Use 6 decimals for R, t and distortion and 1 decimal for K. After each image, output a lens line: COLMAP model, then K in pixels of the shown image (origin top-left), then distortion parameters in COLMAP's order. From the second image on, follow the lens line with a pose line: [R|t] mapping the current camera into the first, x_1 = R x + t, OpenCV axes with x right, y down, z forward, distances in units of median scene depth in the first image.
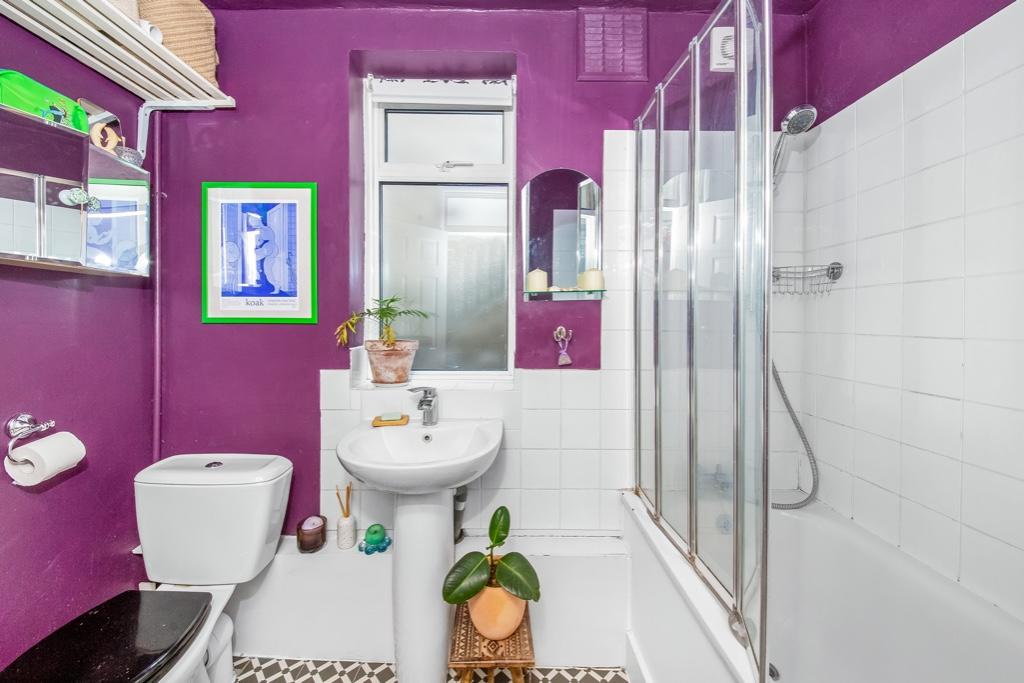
lens RADIAL K [[385.6, 0, 509.8], [0, 385.6, 323.6], [0, 0, 1]] dist [-0.001749, -0.011901]
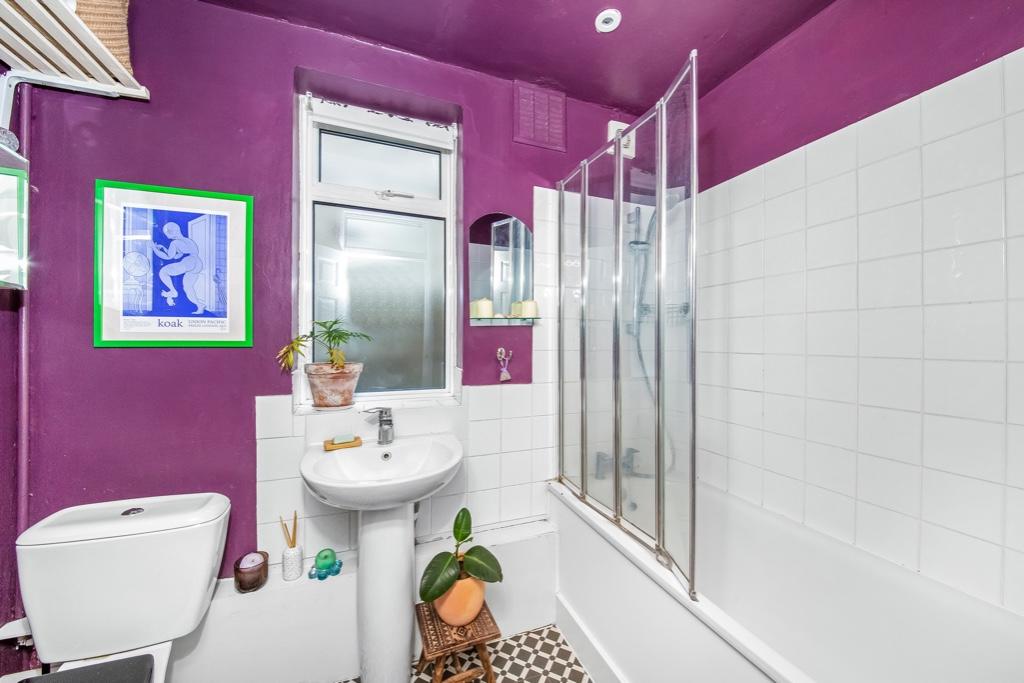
lens RADIAL K [[363.1, 0, 512.0], [0, 363.1, 341.5], [0, 0, 1]] dist [-0.027482, -0.000226]
pose [[0.933853, -0.002097, 0.357651, -0.228383], [0.003909, 0.999983, -0.004342, -0.007132], [-0.357636, 0.005453, 0.933845, -0.033697]]
